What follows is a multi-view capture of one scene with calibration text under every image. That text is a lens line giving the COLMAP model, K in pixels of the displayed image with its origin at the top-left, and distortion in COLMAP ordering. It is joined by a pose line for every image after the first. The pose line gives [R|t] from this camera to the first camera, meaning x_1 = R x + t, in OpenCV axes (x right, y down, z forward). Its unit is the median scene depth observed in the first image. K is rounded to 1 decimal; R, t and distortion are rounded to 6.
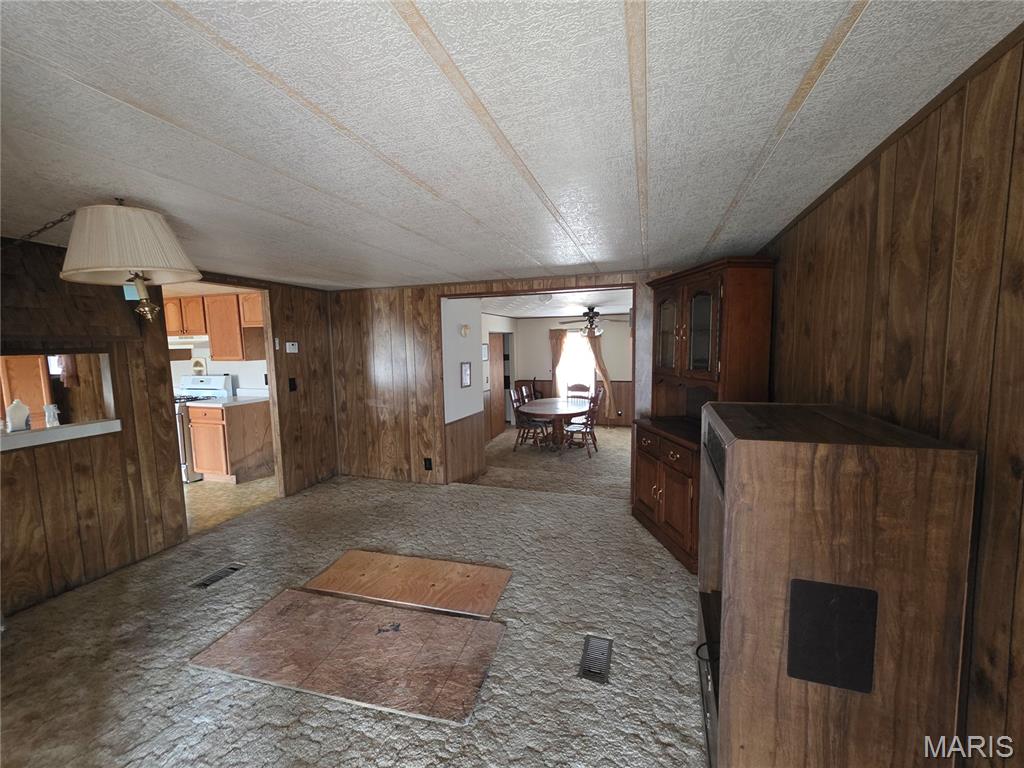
lens RADIAL K [[413.0, 0, 513.9], [0, 413.0, 386.2], [0, 0, 1]] dist [0.000323, 0.000808]
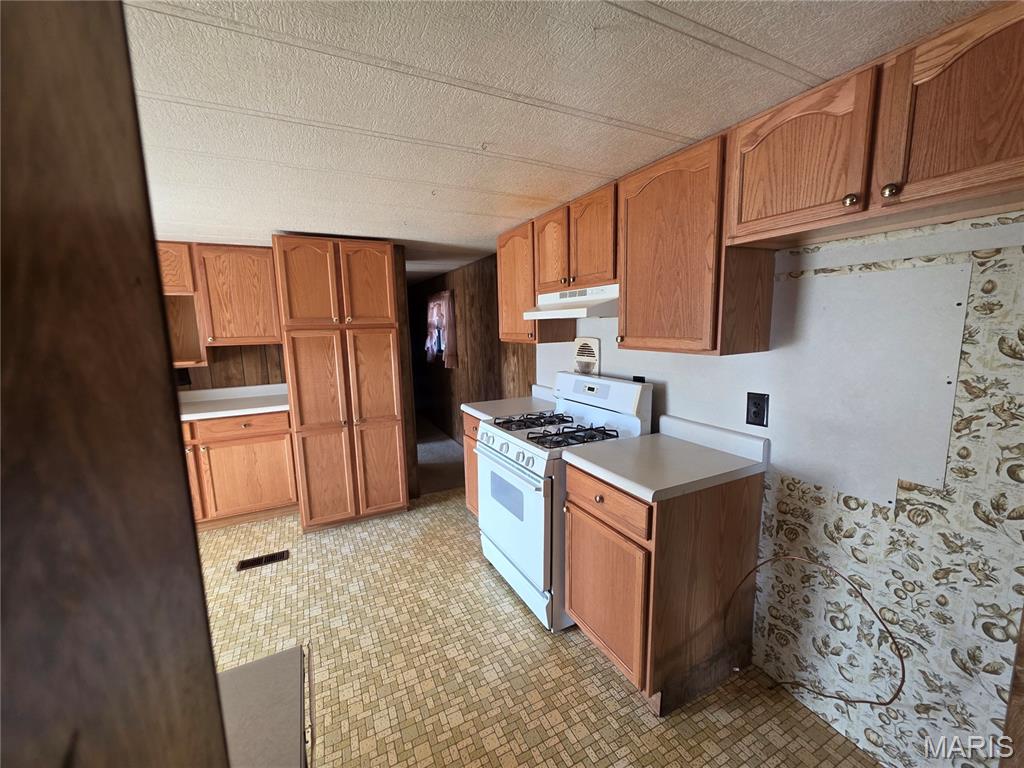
lens RADIAL K [[413.0, 0, 513.9], [0, 413.0, 386.2], [0, 0, 1]] dist [0.000323, 0.000808]
pose [[0.707545, 0.108356, -0.698311, -0.511404], [-0.063574, 0.993928, 0.089813, -0.053546], [0.703803, -0.019152, 0.710137, 0.631145]]
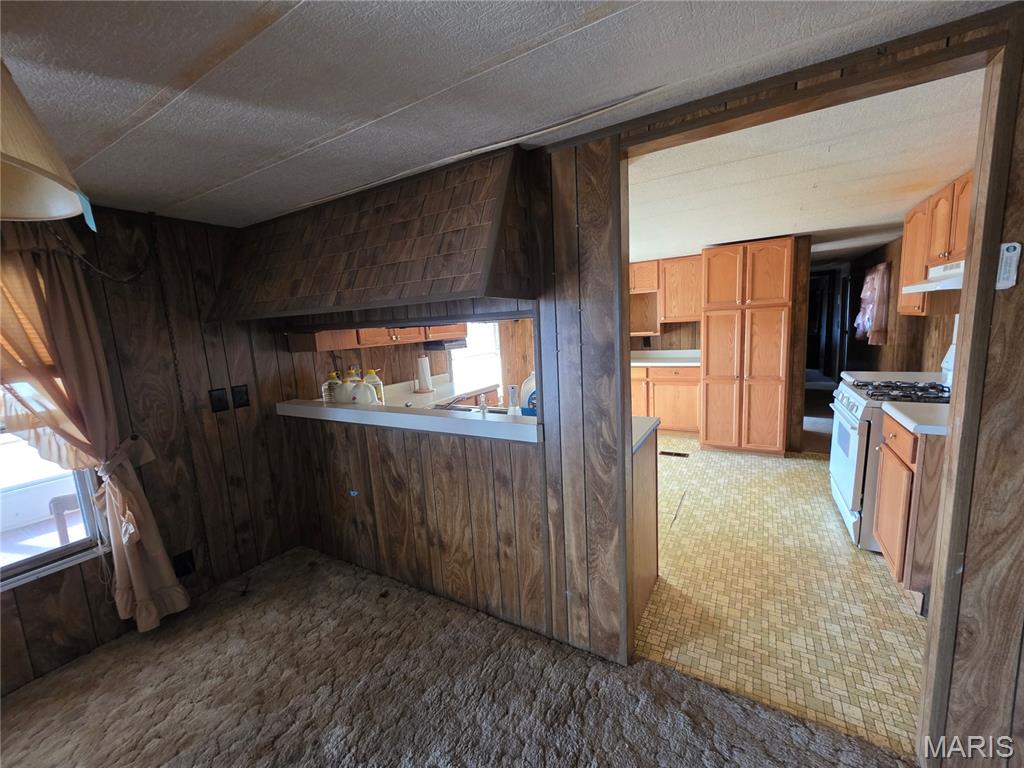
lens RADIAL K [[413.0, 0, 513.9], [0, 413.0, 386.2], [0, 0, 1]] dist [0.000323, 0.000808]
pose [[-0.214390, 0.177475, -0.960489, -0.201467], [-0.037419, 0.981140, 0.189643, -0.053913], [0.976031, 0.076598, -0.203706, 0.615943]]
